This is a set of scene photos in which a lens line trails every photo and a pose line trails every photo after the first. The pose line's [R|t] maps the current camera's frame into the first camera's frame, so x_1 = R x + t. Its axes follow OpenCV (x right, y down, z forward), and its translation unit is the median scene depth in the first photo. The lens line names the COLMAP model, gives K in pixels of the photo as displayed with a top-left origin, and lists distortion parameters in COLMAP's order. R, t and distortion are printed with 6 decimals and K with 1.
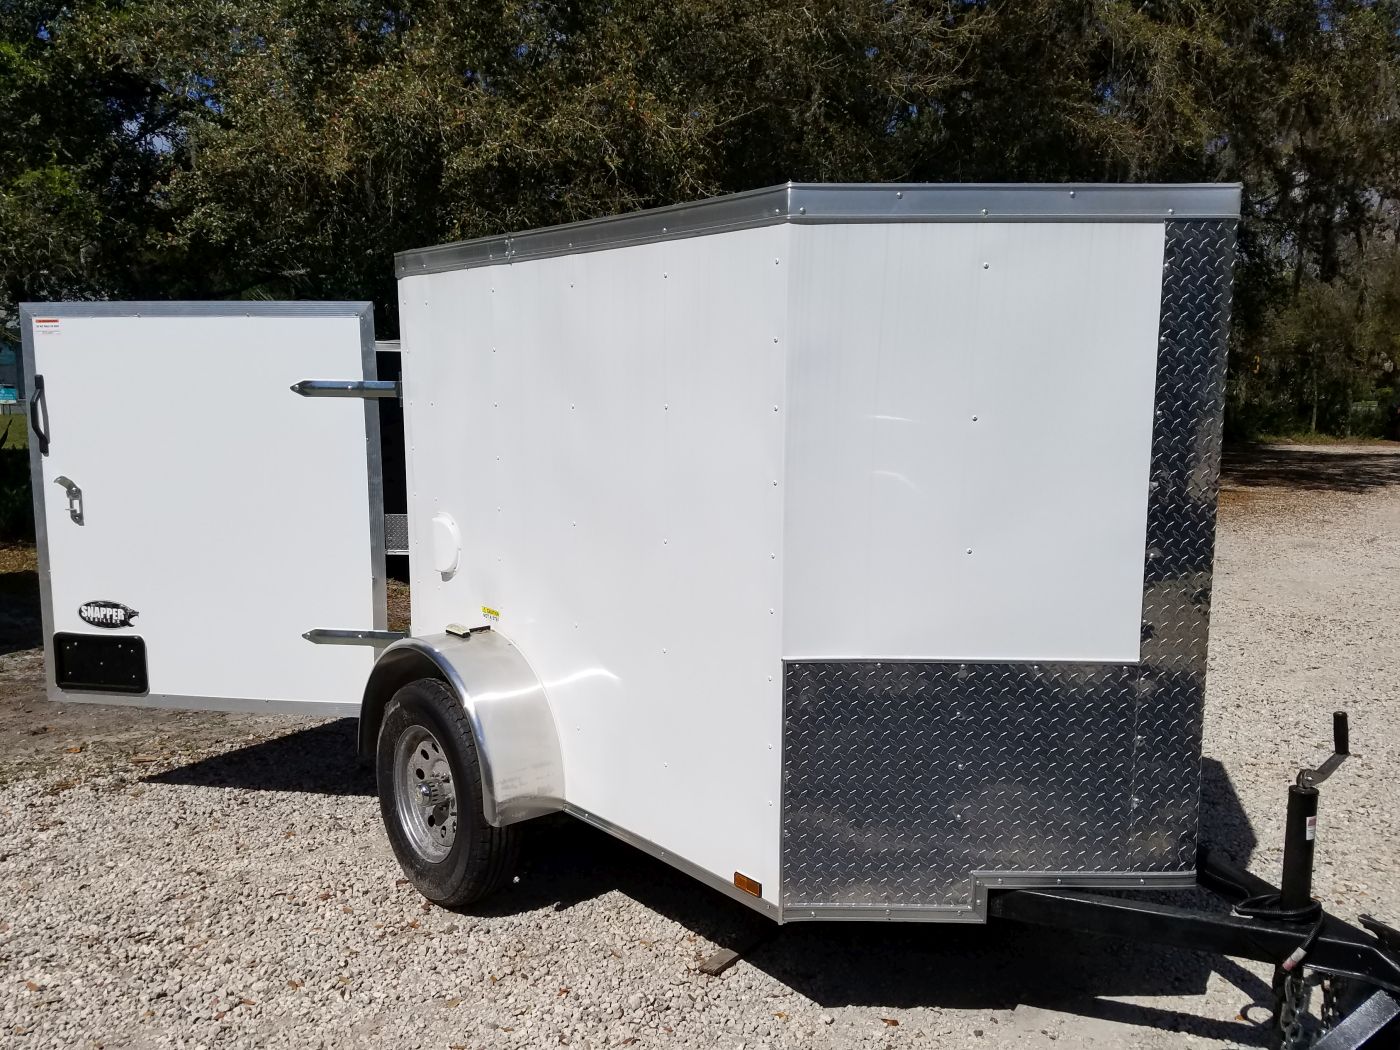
lens RADIAL K [[1206.8, 0, 649.5], [0, 1206.8, 580.6], [0, 0, 1]] dist [0.250006, -0.446508]
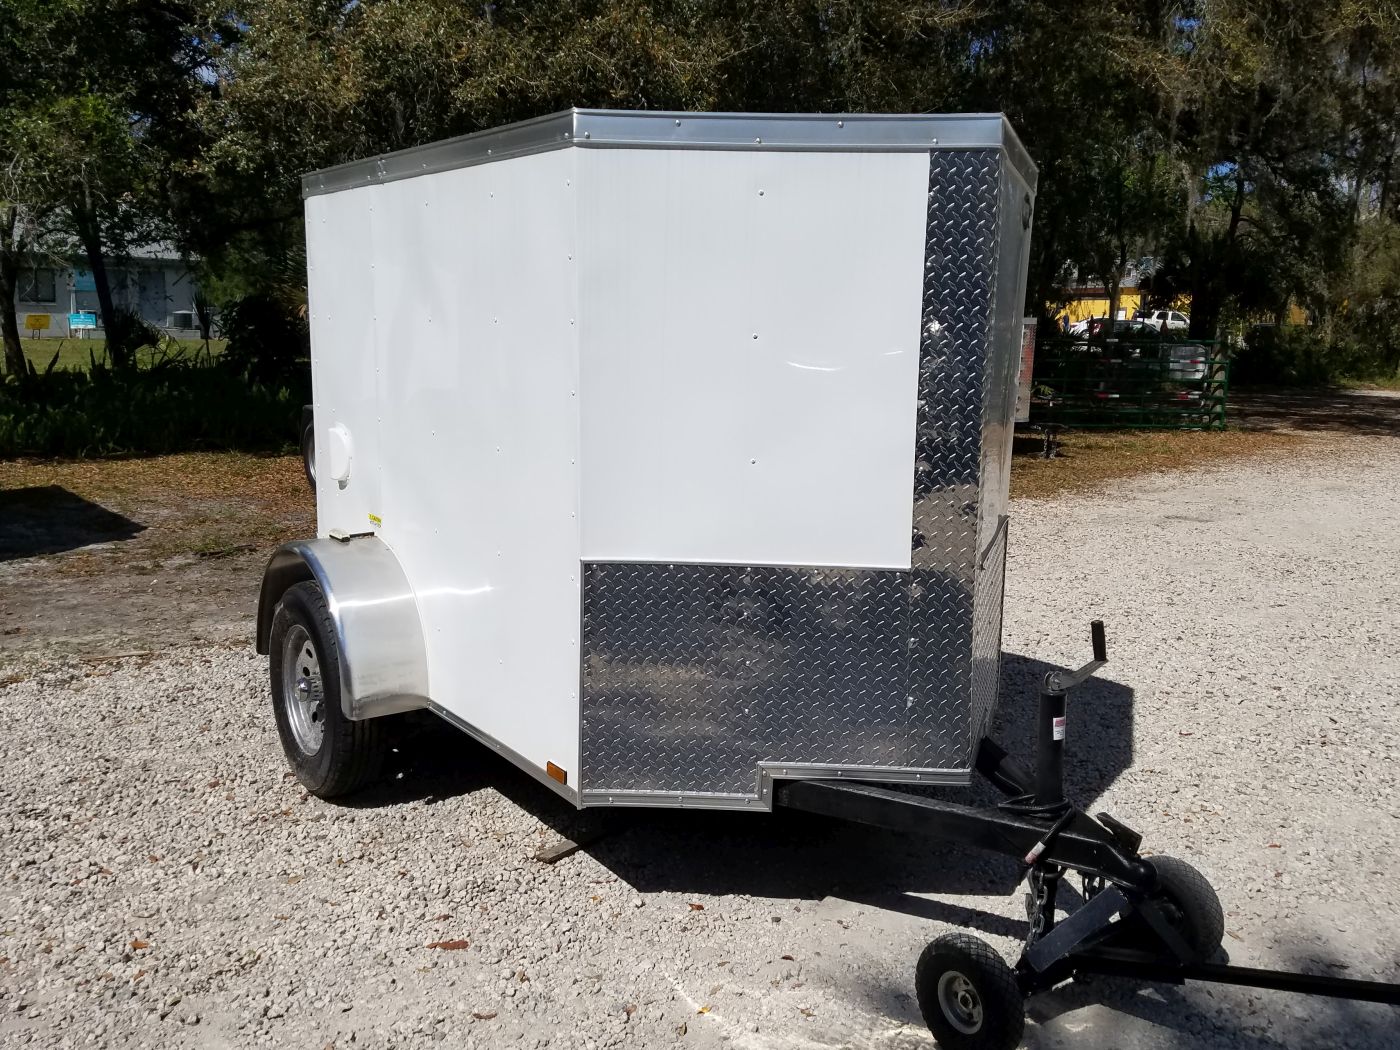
lens RADIAL K [[1233.2, 0, 700.0], [0, 1233.2, 525.0], [0, 0, 1]] dist [0.187527, -0.283988]
pose [[0.998436, 0.022298, -0.051262, 0.218684], [-0.022185, 0.999750, 0.002773, 0.023803], [0.051311, -0.001631, 0.998681, -0.058596]]
